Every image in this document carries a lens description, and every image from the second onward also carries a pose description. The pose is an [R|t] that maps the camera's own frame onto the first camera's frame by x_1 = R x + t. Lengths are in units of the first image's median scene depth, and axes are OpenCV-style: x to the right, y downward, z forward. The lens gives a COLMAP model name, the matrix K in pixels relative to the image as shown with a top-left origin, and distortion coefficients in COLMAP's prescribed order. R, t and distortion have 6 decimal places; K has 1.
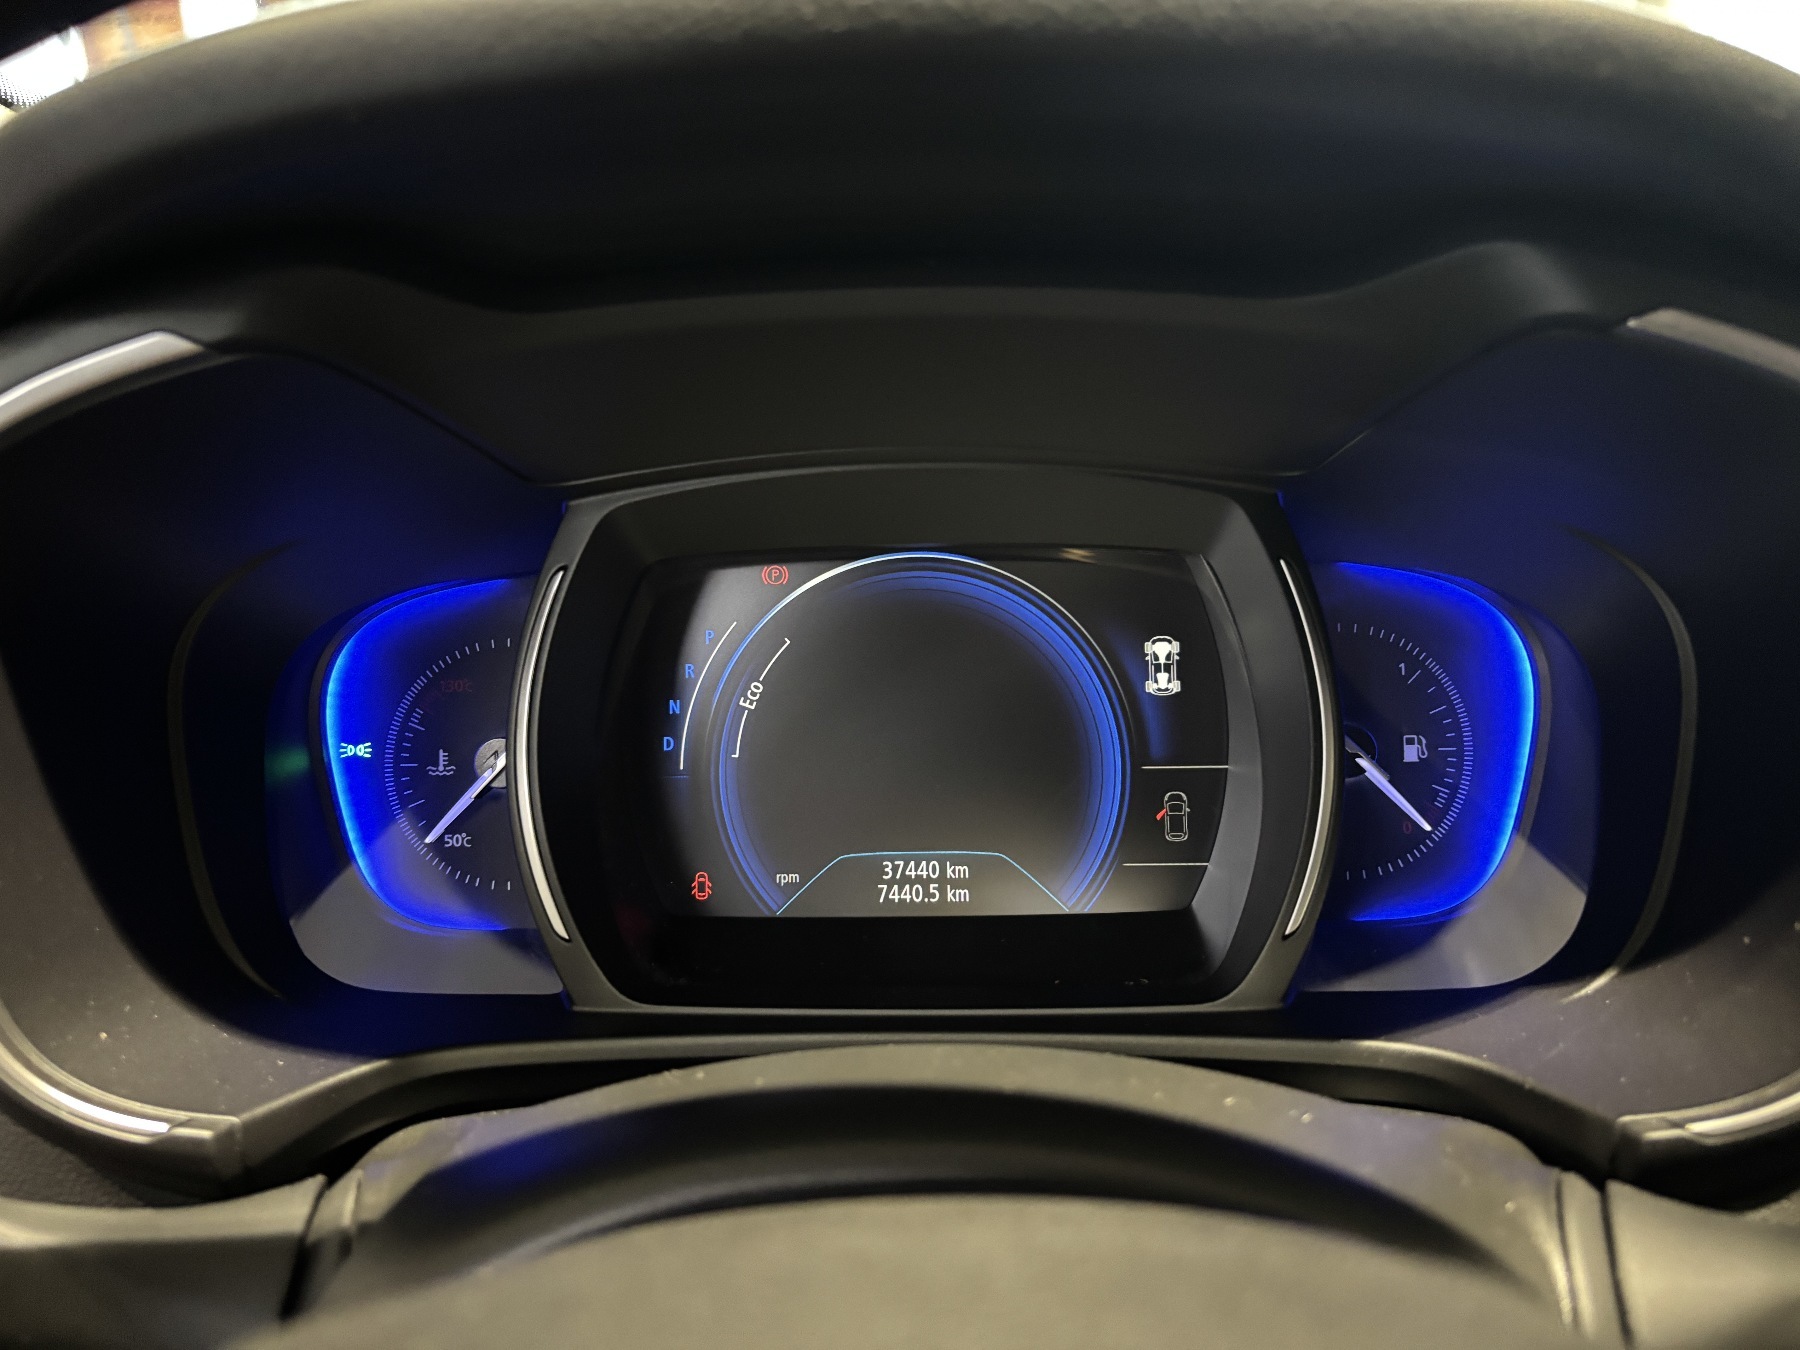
lens RADIAL K [[1415.8, 0, 900.0], [0, 1415.8, 675.0], [0, 0, 1]] dist [-0.002551, -0.003463]
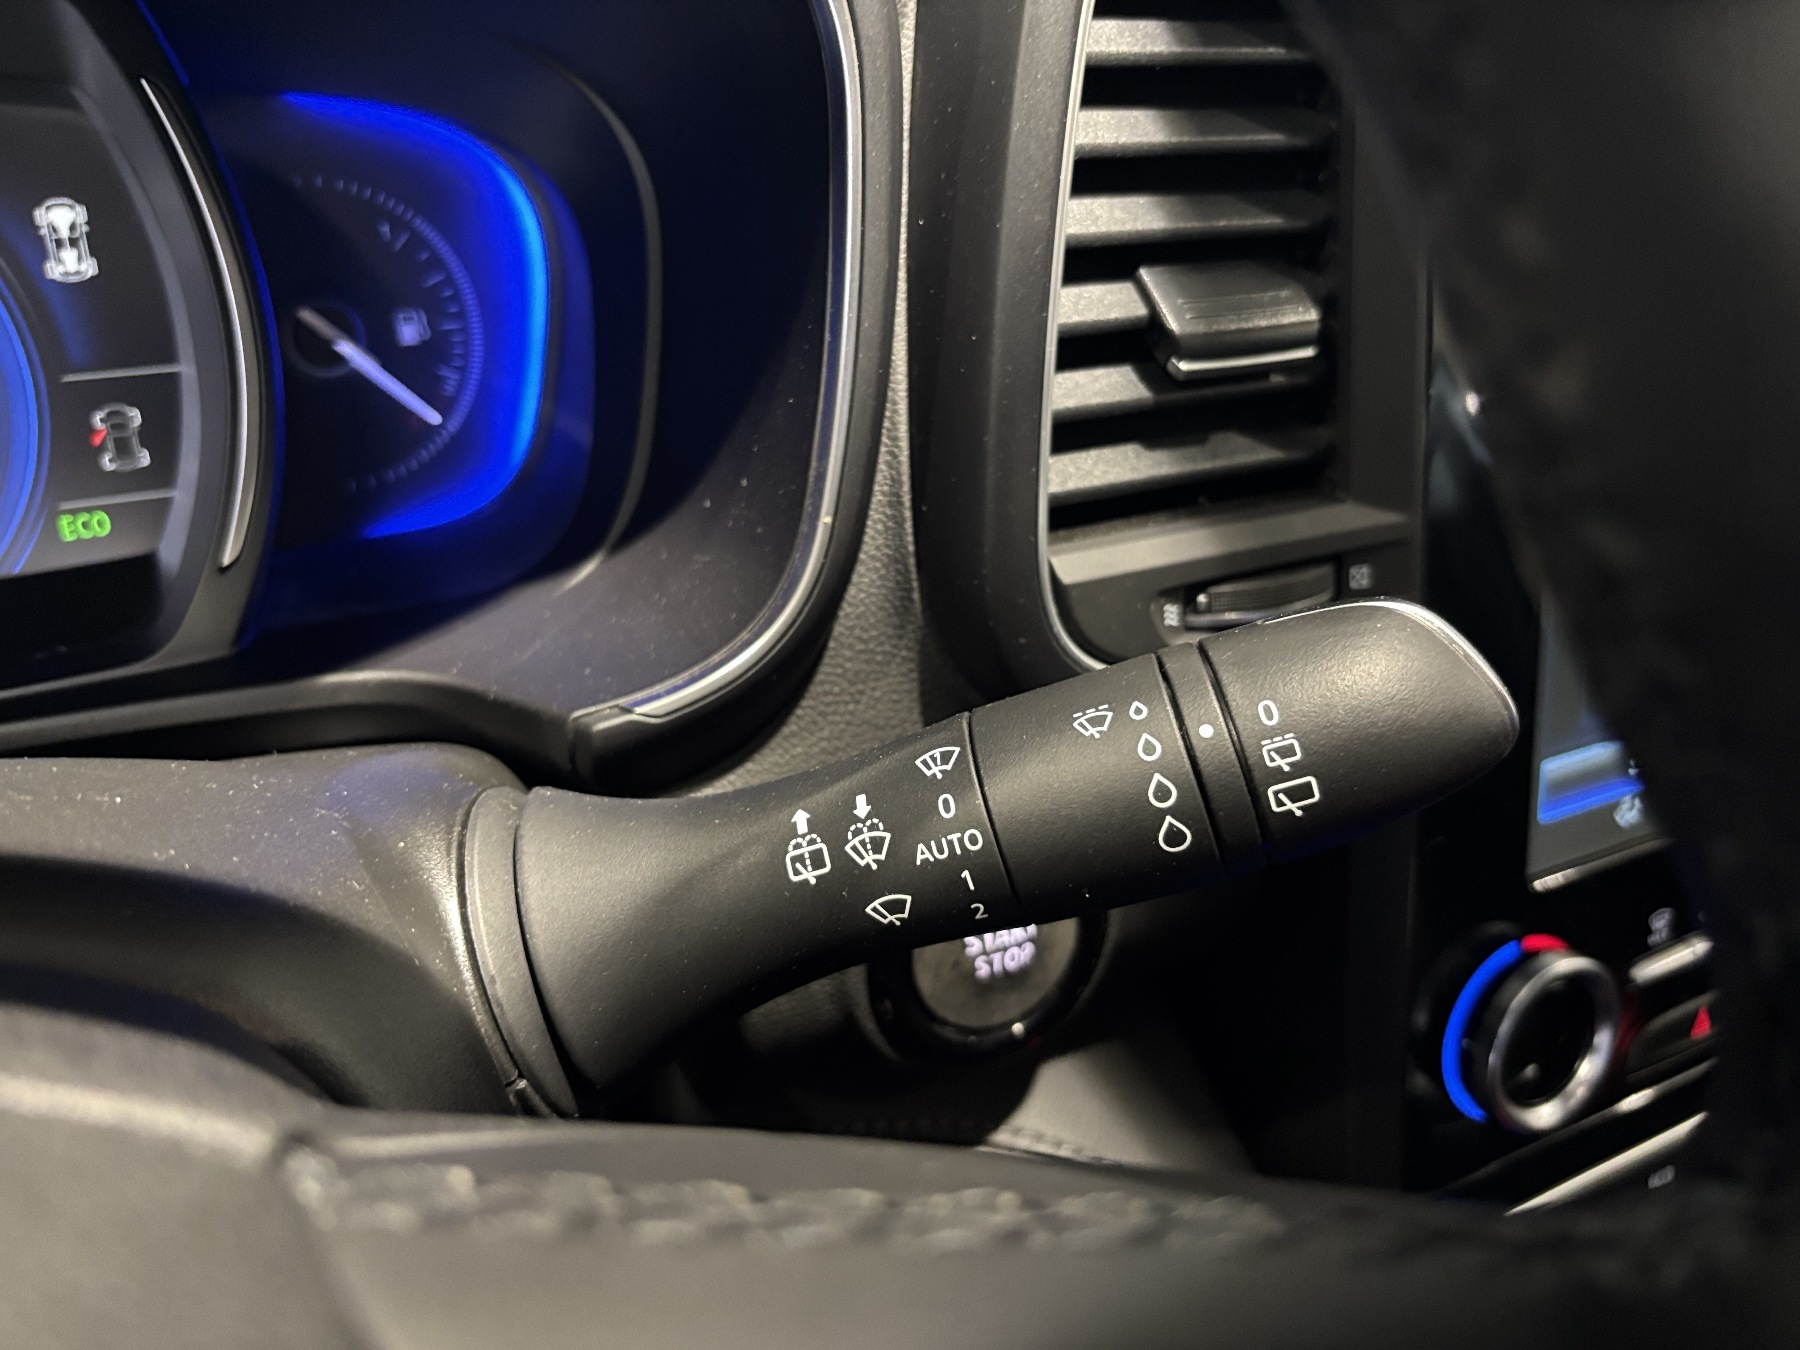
lens RADIAL K [[1415.8, 0, 900.0], [0, 1415.8, 675.0], [0, 0, 1]] dist [-0.002551, -0.003463]
pose [[0.871427, -0.181702, 0.455630, 0.192962], [0.052904, 0.958259, 0.280965, 0.028632], [-0.487663, -0.220737, 0.844666, 0.085337]]
